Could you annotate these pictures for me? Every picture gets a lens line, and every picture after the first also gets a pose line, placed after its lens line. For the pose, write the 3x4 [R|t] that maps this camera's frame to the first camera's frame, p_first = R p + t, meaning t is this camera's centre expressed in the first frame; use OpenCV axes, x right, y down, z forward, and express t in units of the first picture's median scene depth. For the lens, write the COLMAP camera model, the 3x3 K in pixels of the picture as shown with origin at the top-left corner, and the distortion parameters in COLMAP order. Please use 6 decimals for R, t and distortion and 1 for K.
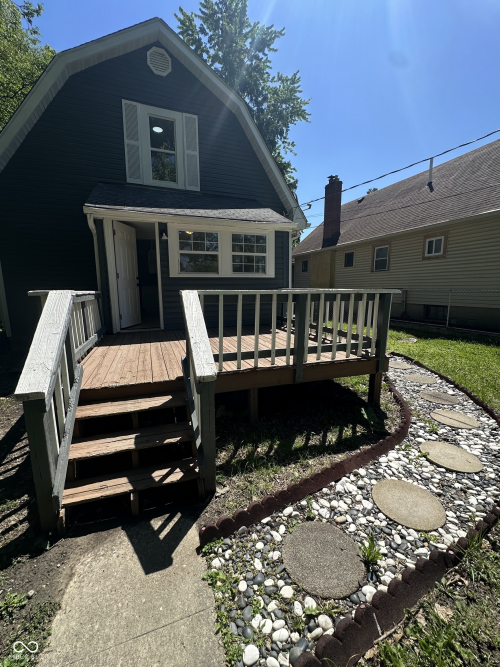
lens RADIAL K [[267.3, 0, 251.1], [0, 267.3, 332.2], [0, 0, 1]] dist [-0.014136, -0.000571]
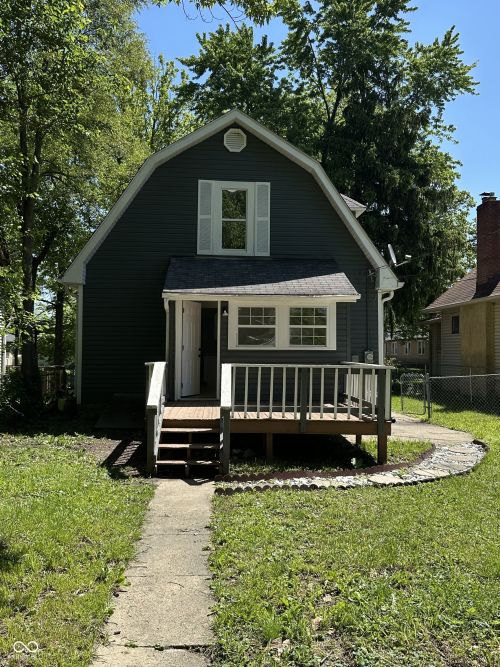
lens RADIAL K [[562.1, 0, 247.4], [0, 562.1, 336.6], [0, 0, 1]] dist [-0.008341, -0.002092]
pose [[0.949921, 0.003489, -0.312472, 0.409252], [-0.064004, 0.980911, -0.183623, 0.128602], [0.305867, 0.194427, 0.932011, -0.936514]]
